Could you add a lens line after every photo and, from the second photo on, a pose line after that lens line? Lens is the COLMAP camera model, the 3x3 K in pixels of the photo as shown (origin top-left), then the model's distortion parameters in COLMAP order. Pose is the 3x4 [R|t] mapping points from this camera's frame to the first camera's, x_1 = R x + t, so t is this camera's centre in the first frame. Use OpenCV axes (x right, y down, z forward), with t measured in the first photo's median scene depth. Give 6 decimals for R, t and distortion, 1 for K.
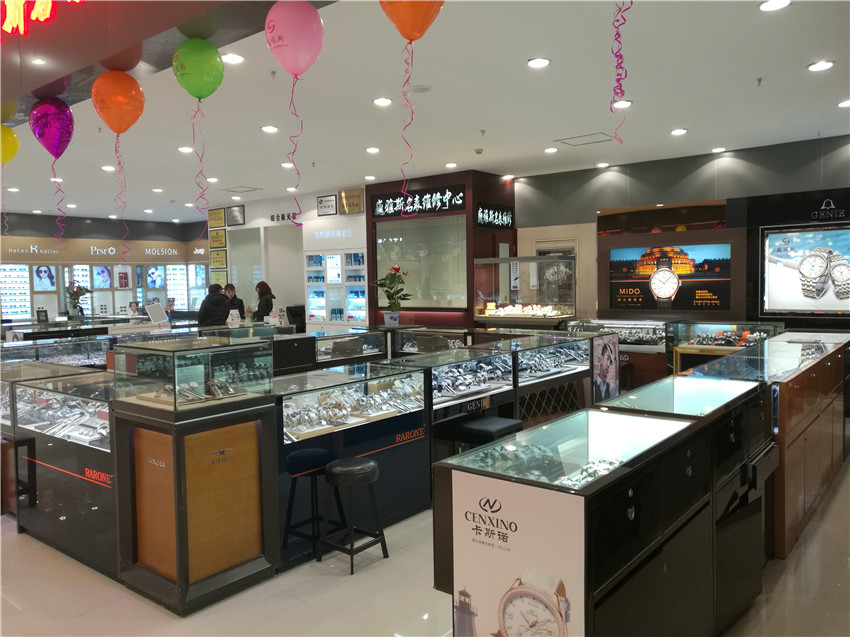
lens RADIAL K [[665.2, 0, 425.0], [0, 665.2, 318.5], [0, 0, 1]] dist [-0.003053, 0.047507]
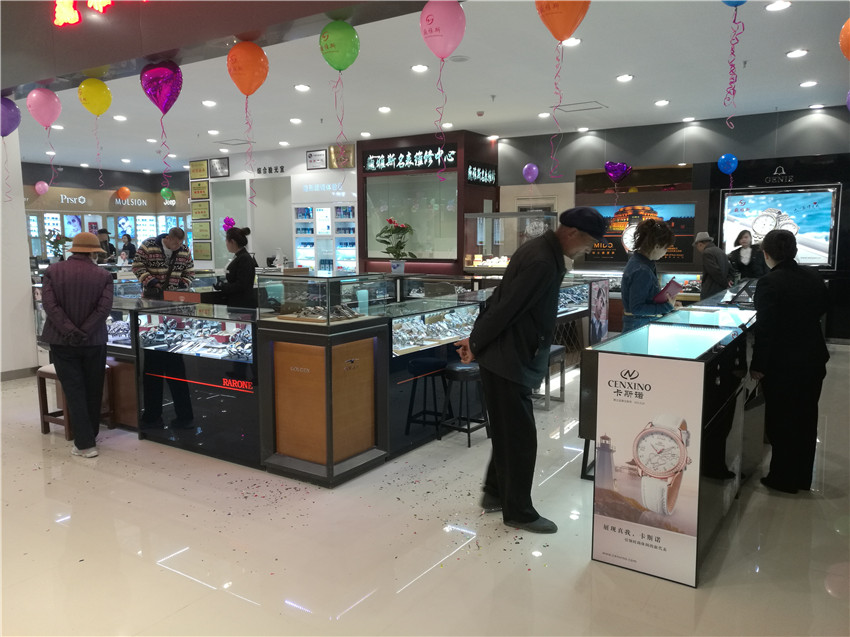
lens RADIAL K [[664.8, 0, 421.2], [0, 664.8, 318.4], [0, 0, 1]] dist [-0.013521, 0.049637]
pose [[0.995313, 0.003182, 0.096654, -0.098365], [-0.009203, 0.998039, 0.061913, 0.014521], [-0.096267, -0.062513, 0.993391, -0.077082]]
